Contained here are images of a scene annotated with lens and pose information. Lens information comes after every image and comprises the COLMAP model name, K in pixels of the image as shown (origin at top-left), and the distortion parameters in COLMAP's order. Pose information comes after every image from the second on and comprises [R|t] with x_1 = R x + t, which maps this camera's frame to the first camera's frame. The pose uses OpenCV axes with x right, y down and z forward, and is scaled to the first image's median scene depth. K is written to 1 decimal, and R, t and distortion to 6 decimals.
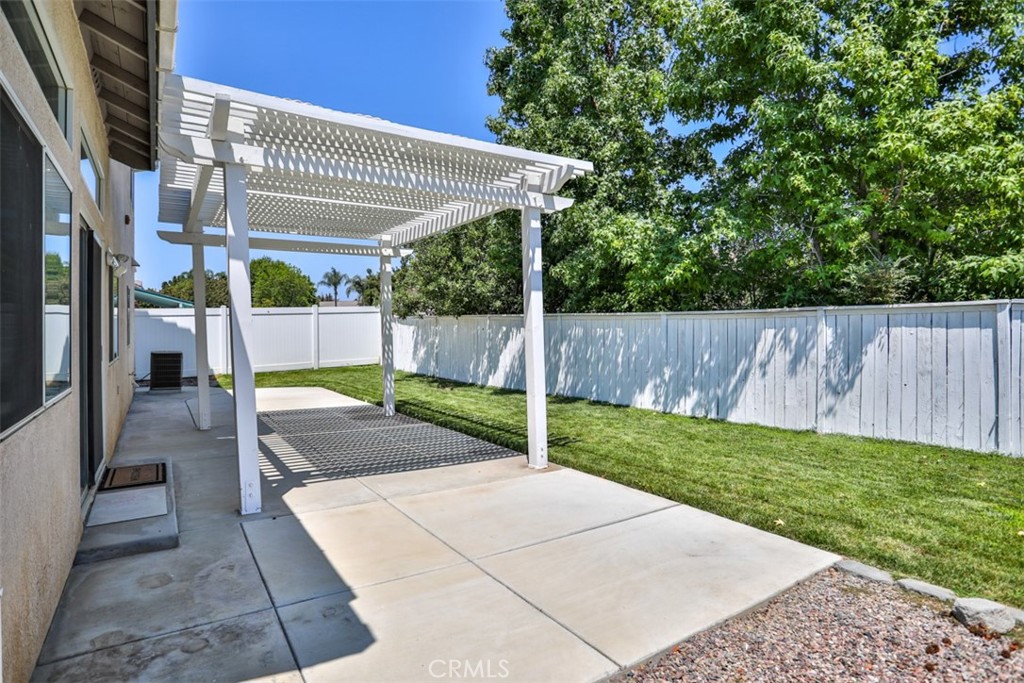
lens RADIAL K [[534.8, 0, 512.3], [0, 534.8, 328.6], [0, 0, 1]] dist [-0.044415, 0.000245]
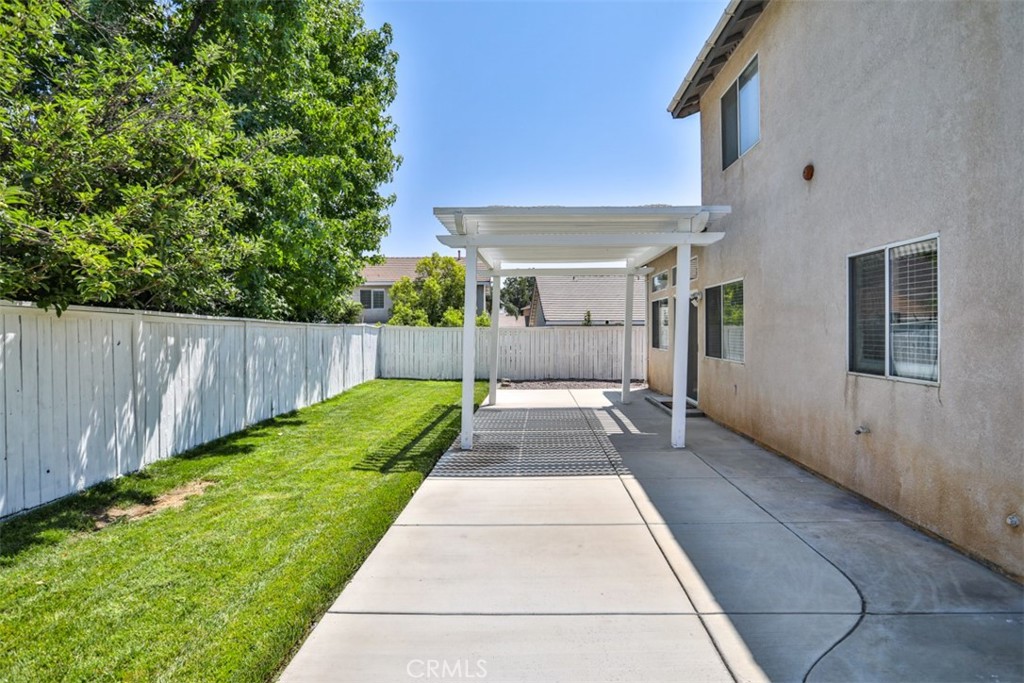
lens RADIAL K [[540.1, 0, 517.5], [0, 540.1, 332.9], [0, 0, 1]] dist [-0.083066, 0.045053]
pose [[-0.811459, 0.003592, 0.584398, -1.347086], [0.005917, 0.999980, 0.002070, -0.015129], [-0.584379, 0.005137, -0.811464, 2.793493]]
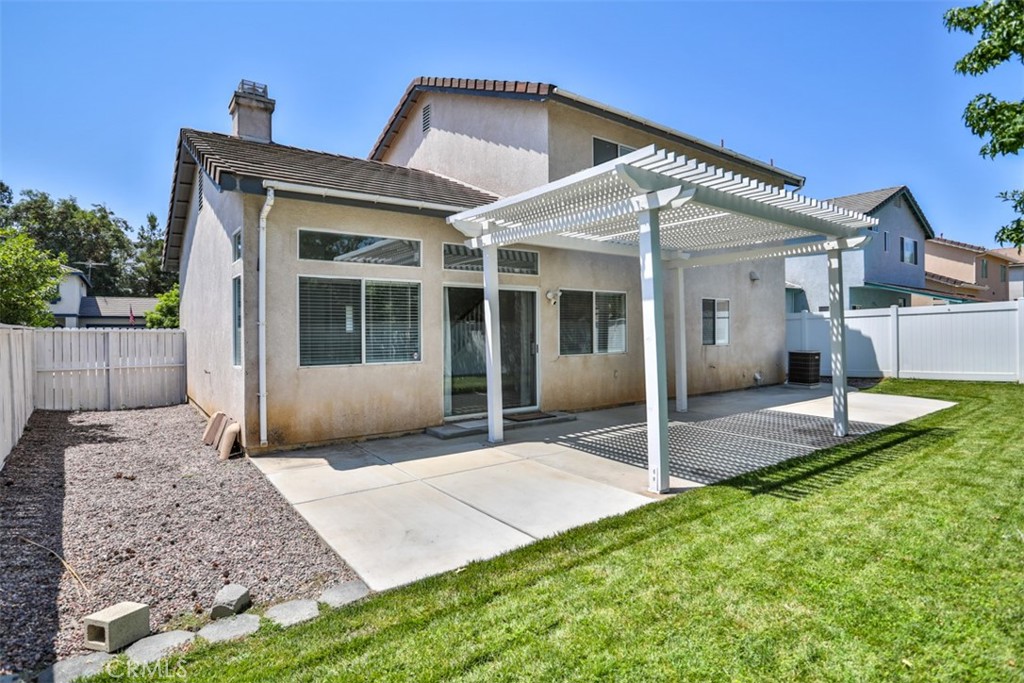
lens RADIAL K [[540.1, 0, 517.5], [0, 540.1, 332.9], [0, 0, 1]] dist [-0.083066, 0.045053]
pose [[0.053954, 0.009051, -0.998502, 1.007003], [0.008275, 0.999921, 0.009511, -0.024730], [0.998509, -0.008776, 0.053874, 0.758165]]
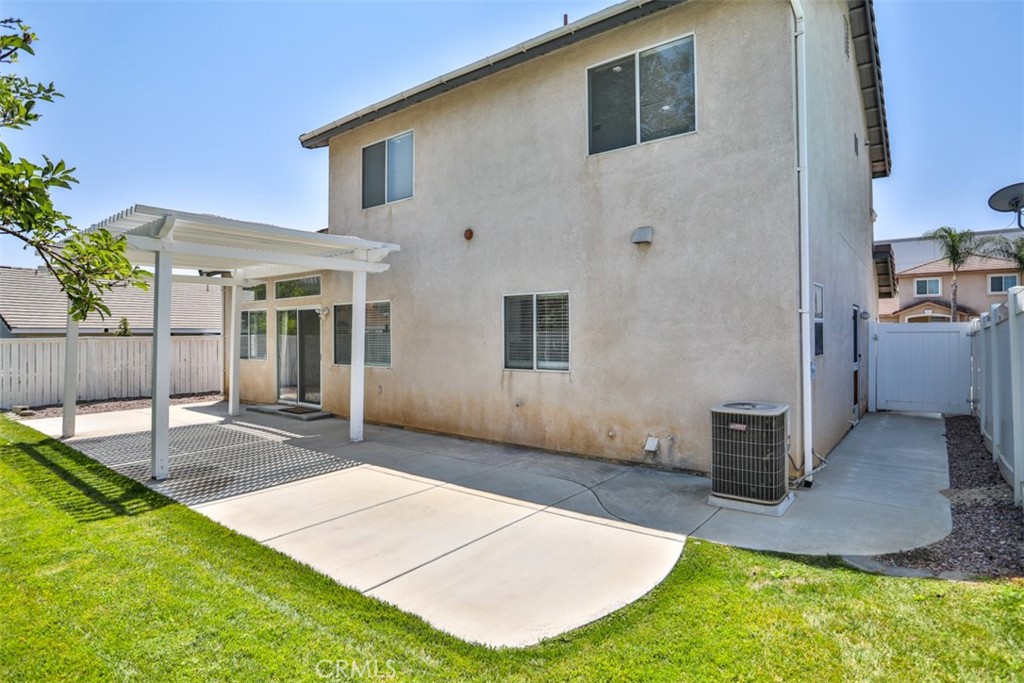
lens RADIAL K [[540.1, 0, 517.5], [0, 540.1, 332.9], [0, 0, 1]] dist [-0.083066, 0.045053]
pose [[-0.948803, 0.008399, -0.315756, -0.834276], [0.009759, 0.999949, -0.002727, -0.036653], [0.315717, -0.005669, -0.948837, 3.141795]]
